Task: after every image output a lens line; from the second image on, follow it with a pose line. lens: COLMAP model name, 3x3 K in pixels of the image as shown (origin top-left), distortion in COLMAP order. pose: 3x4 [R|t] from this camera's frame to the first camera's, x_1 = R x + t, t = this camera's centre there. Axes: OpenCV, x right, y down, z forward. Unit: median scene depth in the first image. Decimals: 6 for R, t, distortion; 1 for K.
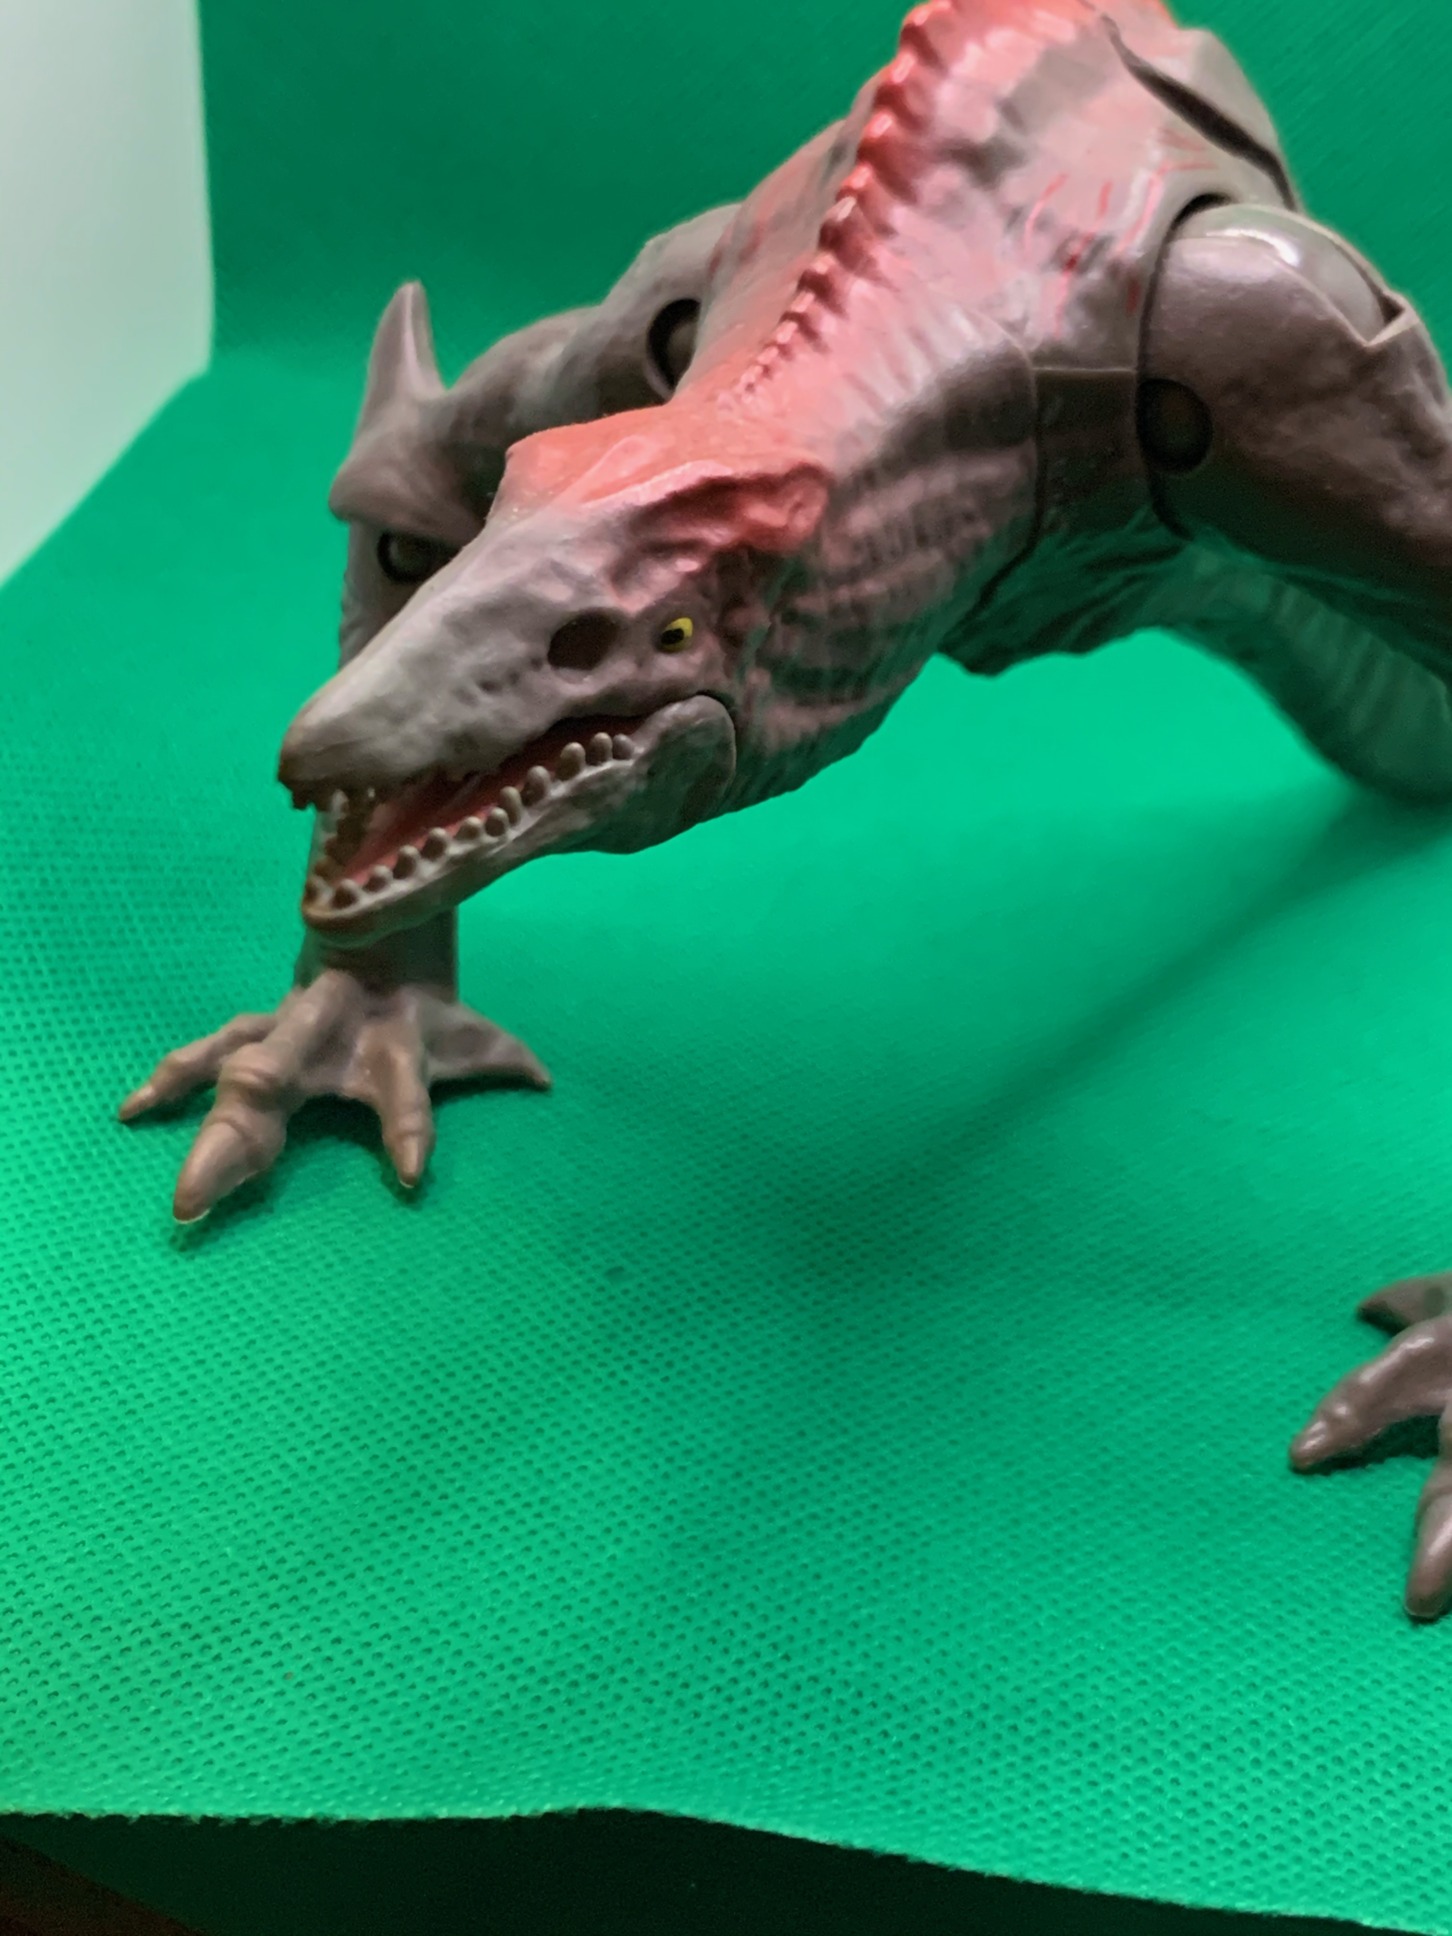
lens RADIAL K [[2942.5, 0, 726.2], [0, 2942.5, 969.0], [0, 0, 1]] dist [-0.020416, 0.000000]
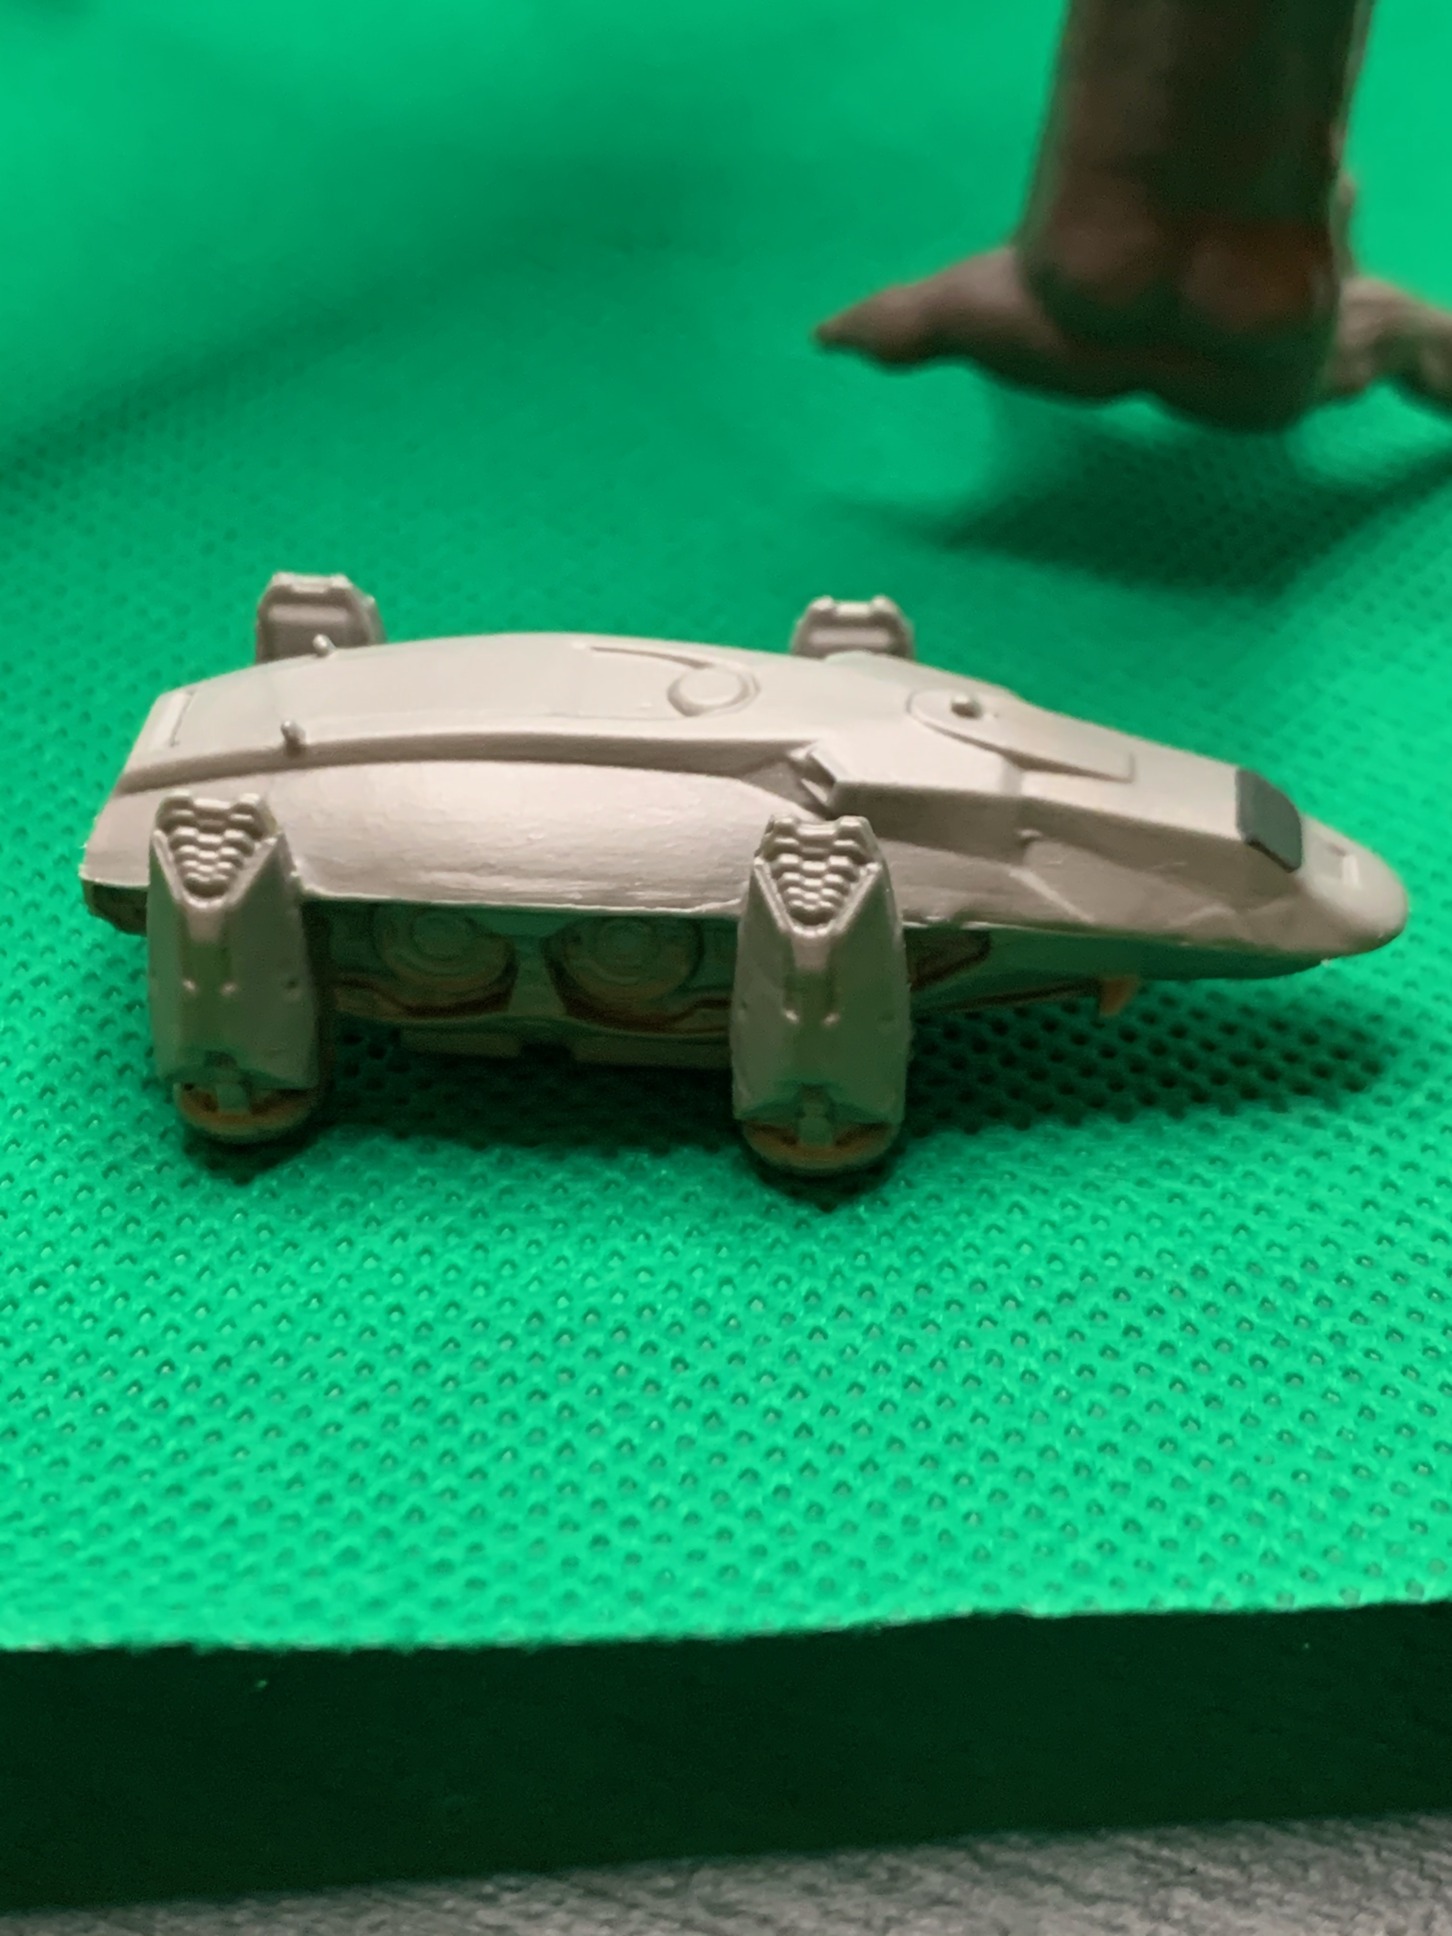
lens RADIAL K [[2942.5, 0, 727.4], [0, 2942.5, 966.5], [0, 0, 1]] dist [-0.020416, 0.000000]
pose [[0.977015, -0.162804, 0.137613, 0.099204], [0.121723, 0.956025, 0.266833, 0.052049], [-0.175003, -0.243949, 0.953867, 0.485430]]
